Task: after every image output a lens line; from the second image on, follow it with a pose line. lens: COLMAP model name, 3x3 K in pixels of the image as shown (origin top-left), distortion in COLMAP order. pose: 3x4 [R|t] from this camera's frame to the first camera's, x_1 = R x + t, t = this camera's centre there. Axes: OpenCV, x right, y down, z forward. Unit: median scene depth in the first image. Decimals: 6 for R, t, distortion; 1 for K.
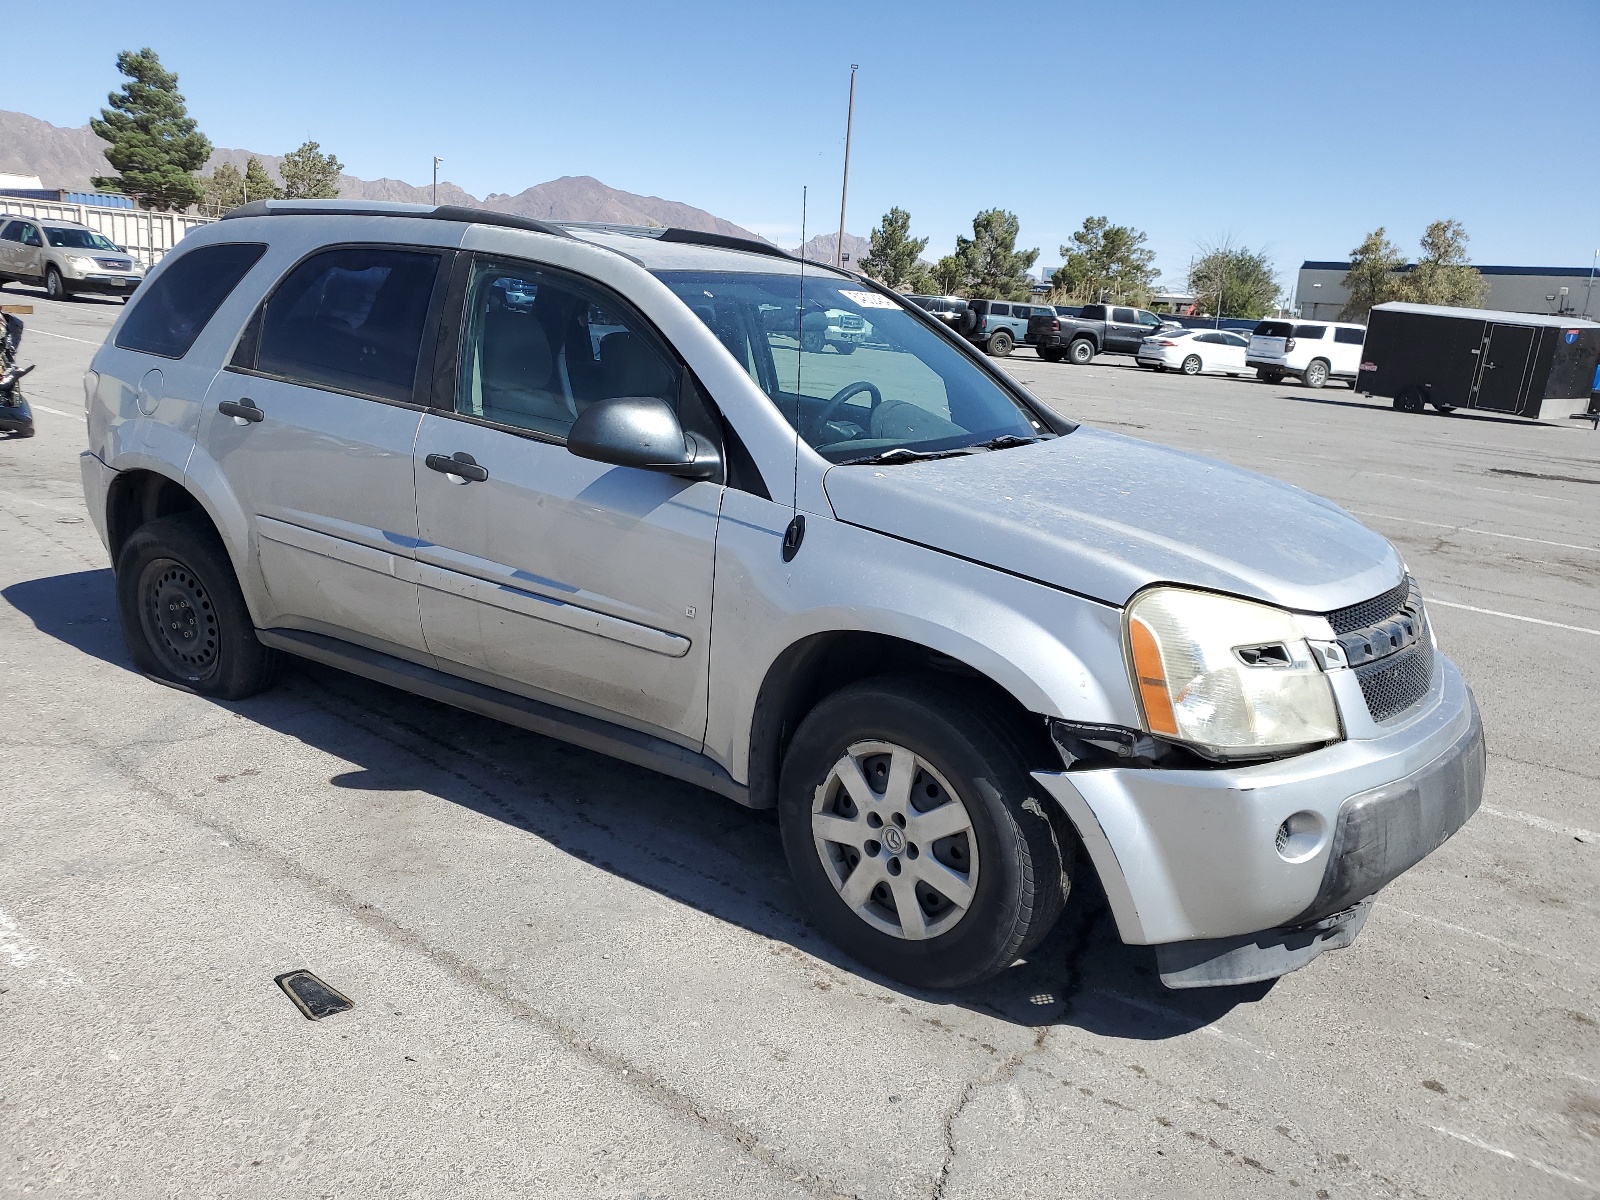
lens RADIAL K [[1232.2, 0, 789.7], [0, 1232.2, 604.8], [0, 0, 1]] dist [0.015154, 0.002178]
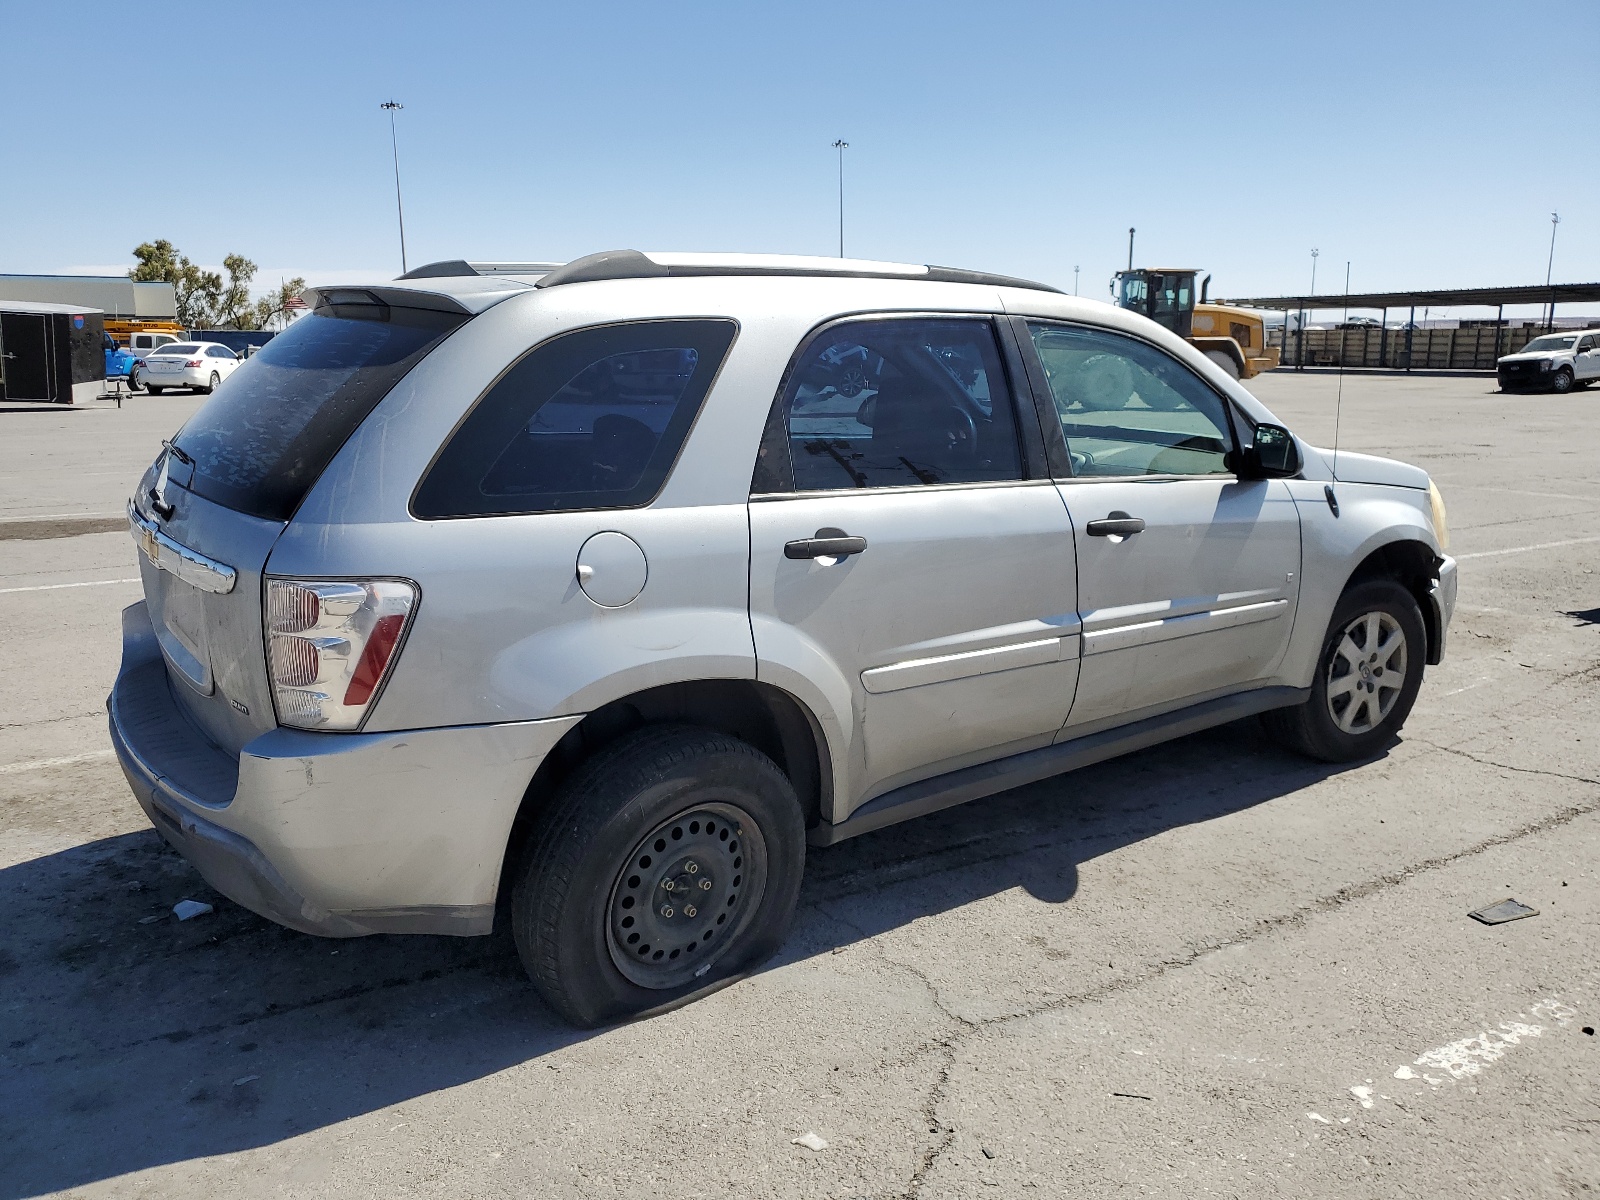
lens RADIAL K [[1232.2, 0, 783.1], [0, 1232.2, 611.4], [0, 0, 1]] dist [0.015154, 0.002178]
pose [[0.347753, -0.272229, 0.897195, -0.150287], [0.251838, 0.948875, 0.190298, -0.035656], [-0.903131, 0.159771, 0.398532, 0.098317]]
